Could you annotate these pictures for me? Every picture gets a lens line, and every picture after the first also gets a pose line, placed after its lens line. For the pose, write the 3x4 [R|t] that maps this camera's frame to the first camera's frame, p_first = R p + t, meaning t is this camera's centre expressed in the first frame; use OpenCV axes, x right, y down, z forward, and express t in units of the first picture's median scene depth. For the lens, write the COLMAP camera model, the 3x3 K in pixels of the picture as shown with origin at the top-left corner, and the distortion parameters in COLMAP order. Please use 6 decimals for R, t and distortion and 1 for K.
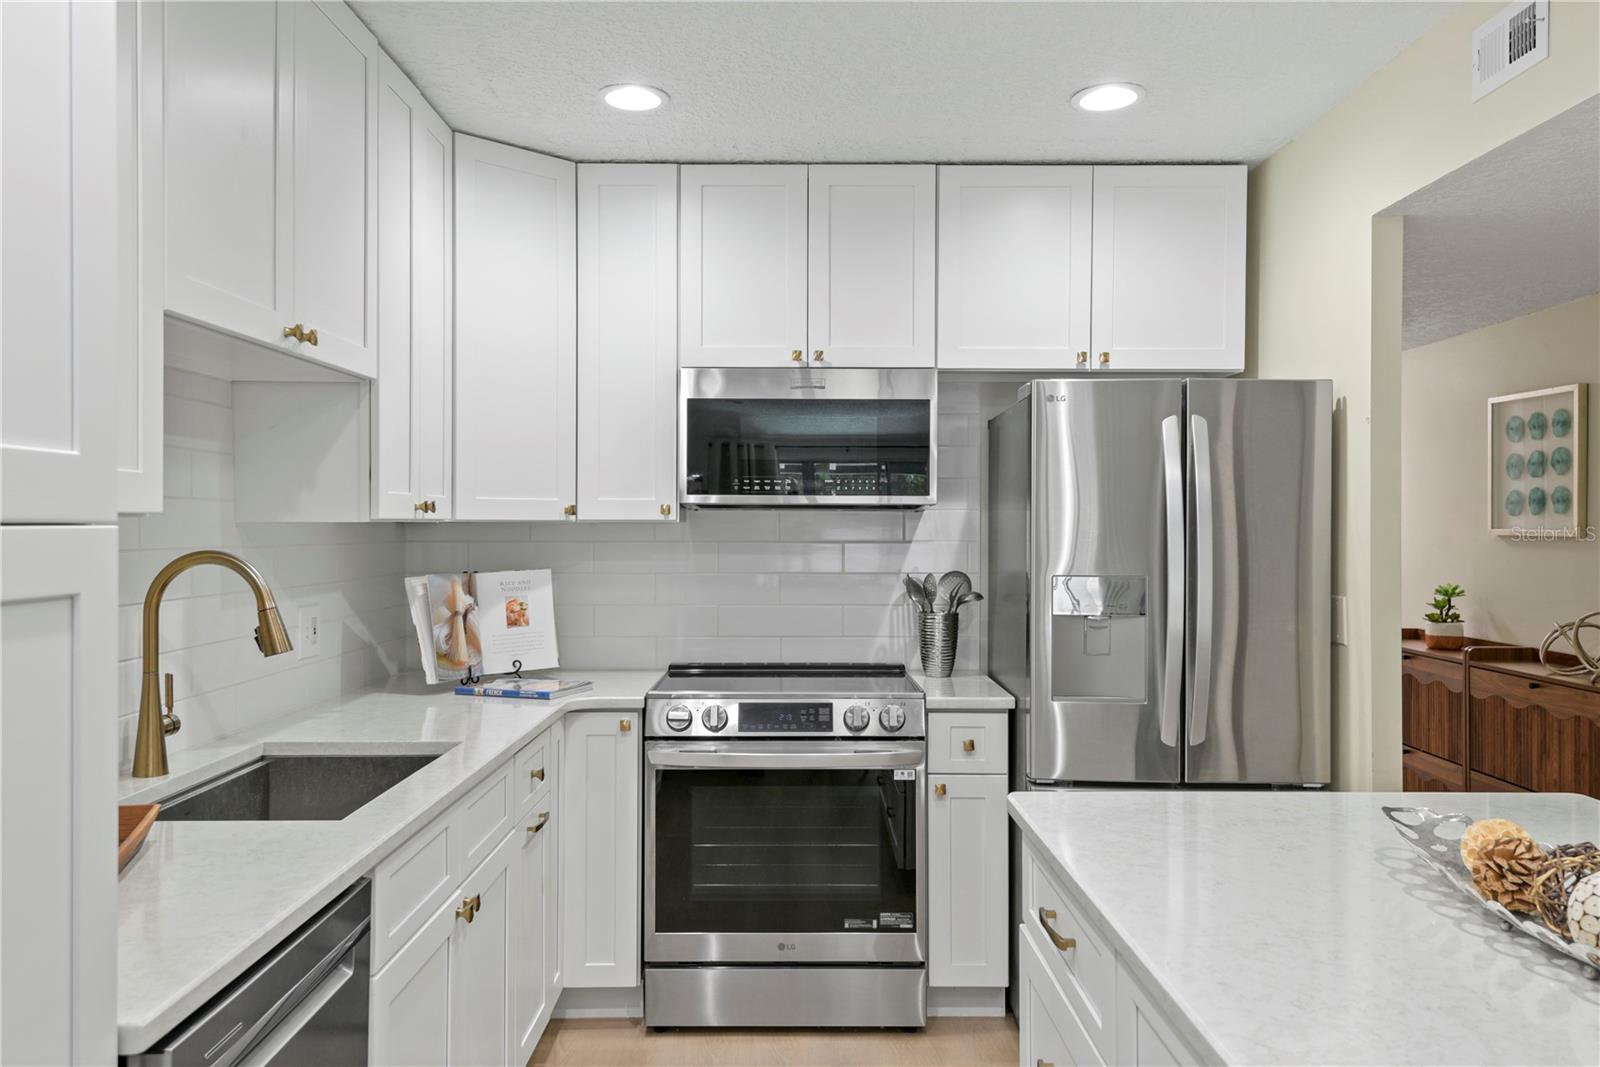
lens RADIAL K [[1226.8, 0, 786.0], [0, 1226.8, 528.2], [0, 0, 1]] dist [0.026001, -0.007517]
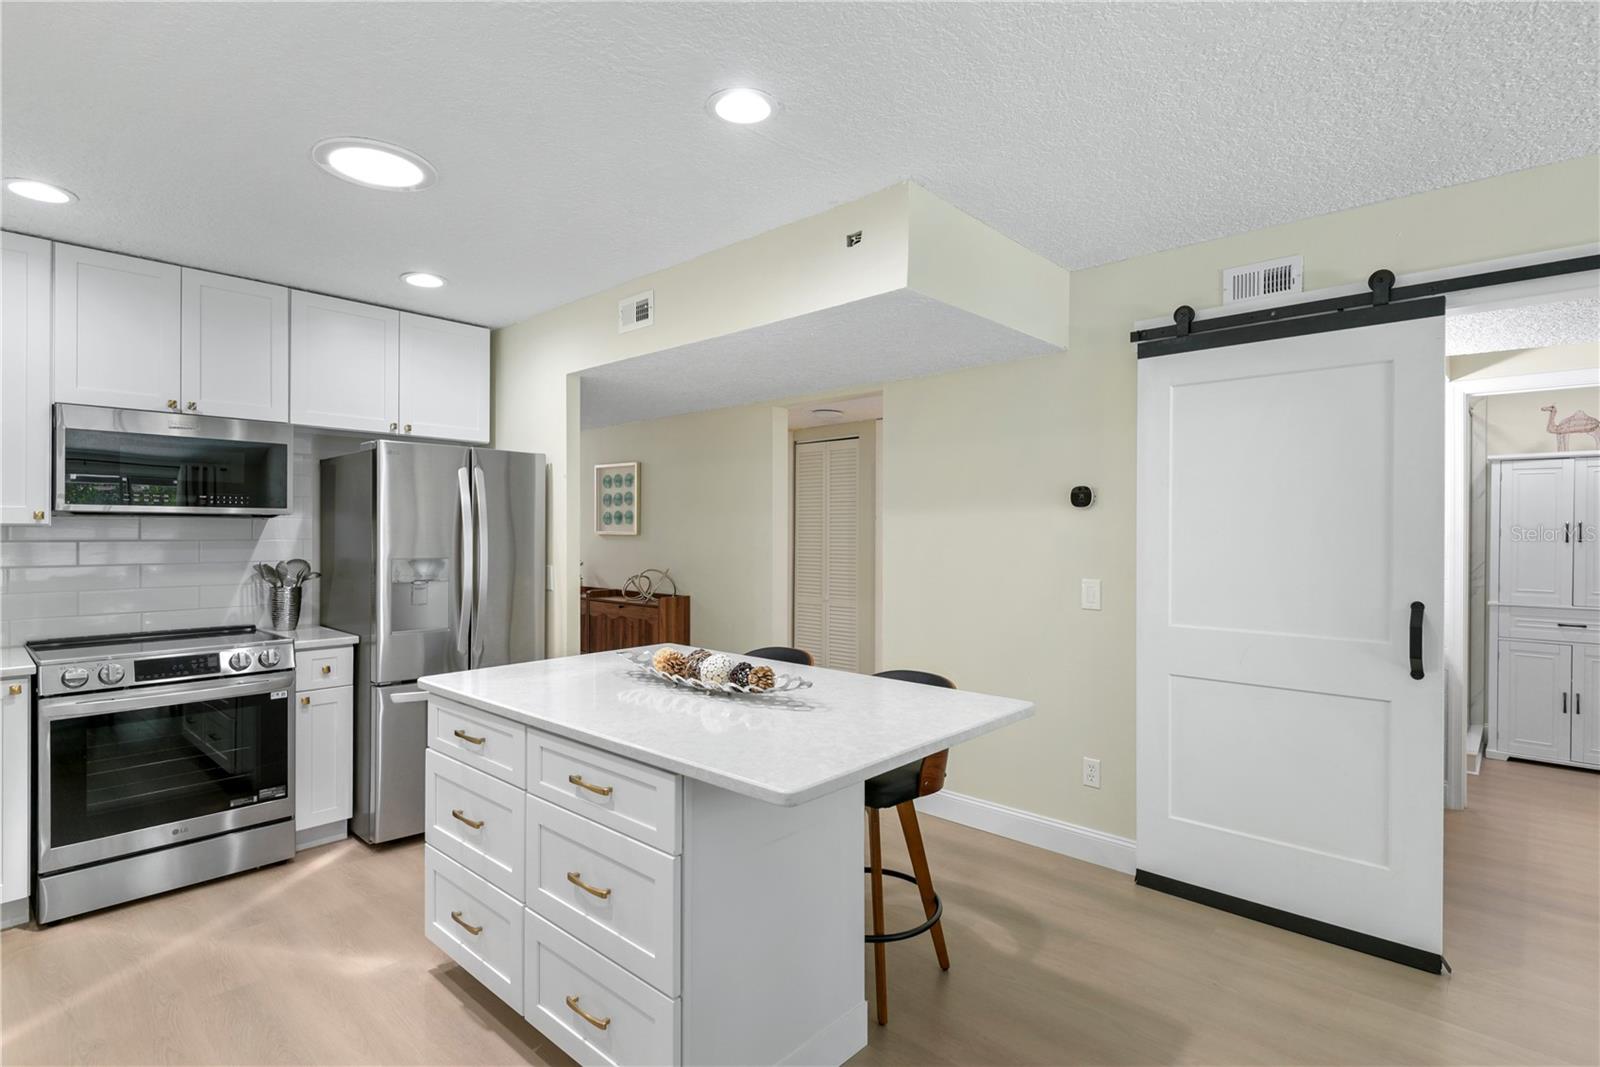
lens RADIAL K [[784.4, 0, 800.0], [0, 784.4, 533.5], [0, 0, 1]] dist [0.027003, -0.013853]
pose [[0.673089, -0.001834, 0.739560, -0.181322], [-0.001264, 0.999993, 0.003630, -0.000682], [-0.739561, -0.003378, 0.673081, -0.116069]]
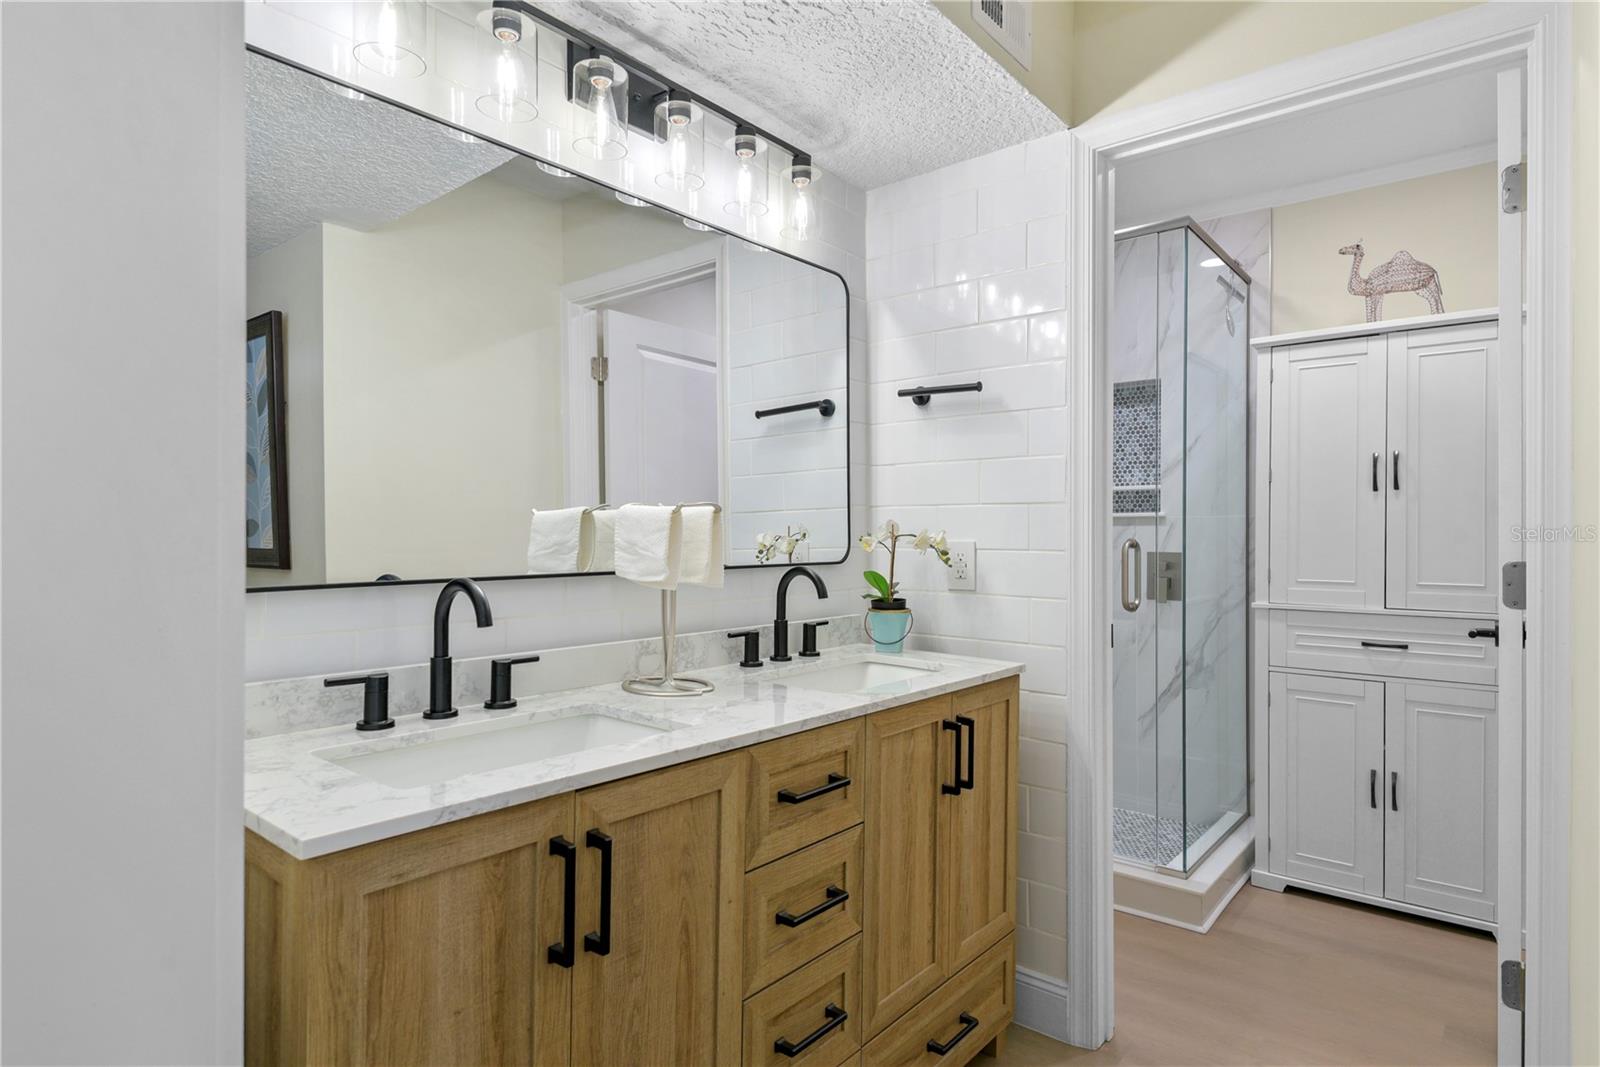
lens RADIAL K [[877.6, 0, 800.0], [0, 877.6, 533.5], [0, 0, 1]] dist [0.025583, -0.000601]
pose [[0.627118, 0.002999, 0.778918, 0.708822], [-0.002336, 0.999995, -0.001969, 0.058078], [-0.778921, -0.000585, 0.627122, -0.267097]]
